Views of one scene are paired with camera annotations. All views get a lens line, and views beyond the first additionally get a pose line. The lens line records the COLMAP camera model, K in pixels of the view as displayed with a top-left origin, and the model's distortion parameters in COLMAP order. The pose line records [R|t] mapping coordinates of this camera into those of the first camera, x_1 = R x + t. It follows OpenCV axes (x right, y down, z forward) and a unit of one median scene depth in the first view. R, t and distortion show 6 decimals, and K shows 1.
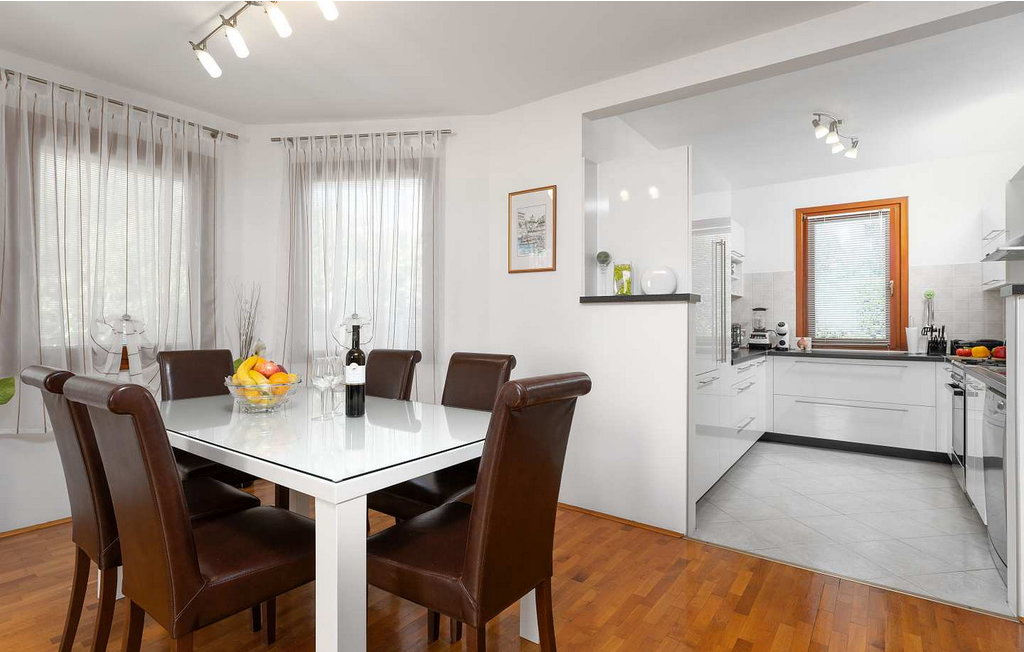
lens RADIAL K [[496.8, 0, 511.2], [0, 496.8, 327.6], [0, 0, 1]] dist [-0.002232, -0.000578]
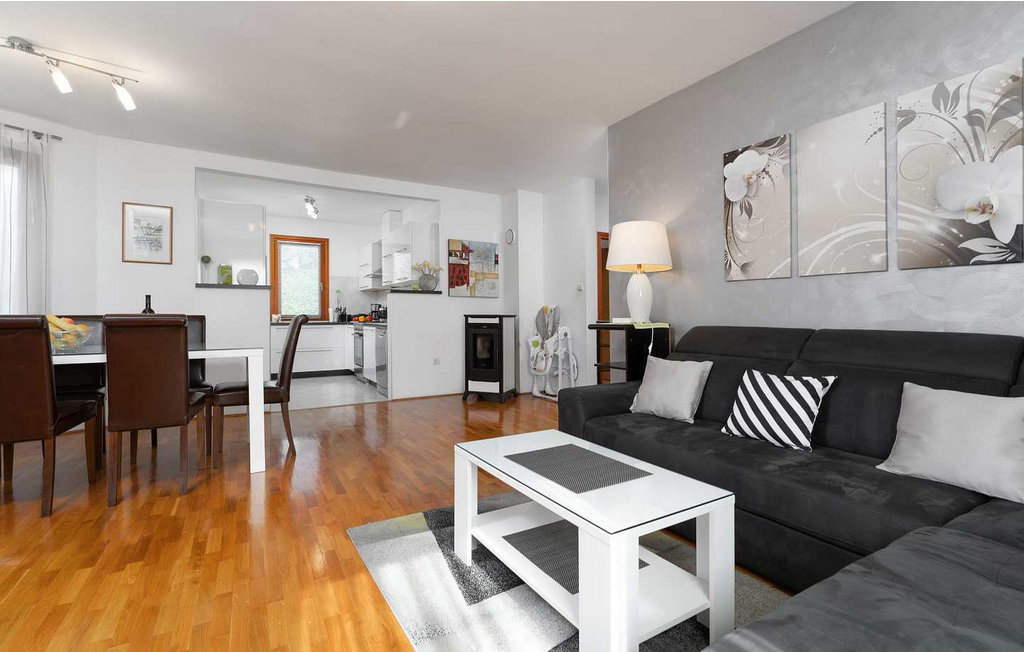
lens RADIAL K [[475.1, 0, 512.5], [0, 475.1, 317.6], [0, 0, 1]] dist [-0.001962, -0.000215]
pose [[0.396695, -0.008793, 0.917908, -0.735856], [0.012011, 0.999918, 0.004388, 0.045634], [-0.917872, 0.009284, 0.396768, -0.448456]]
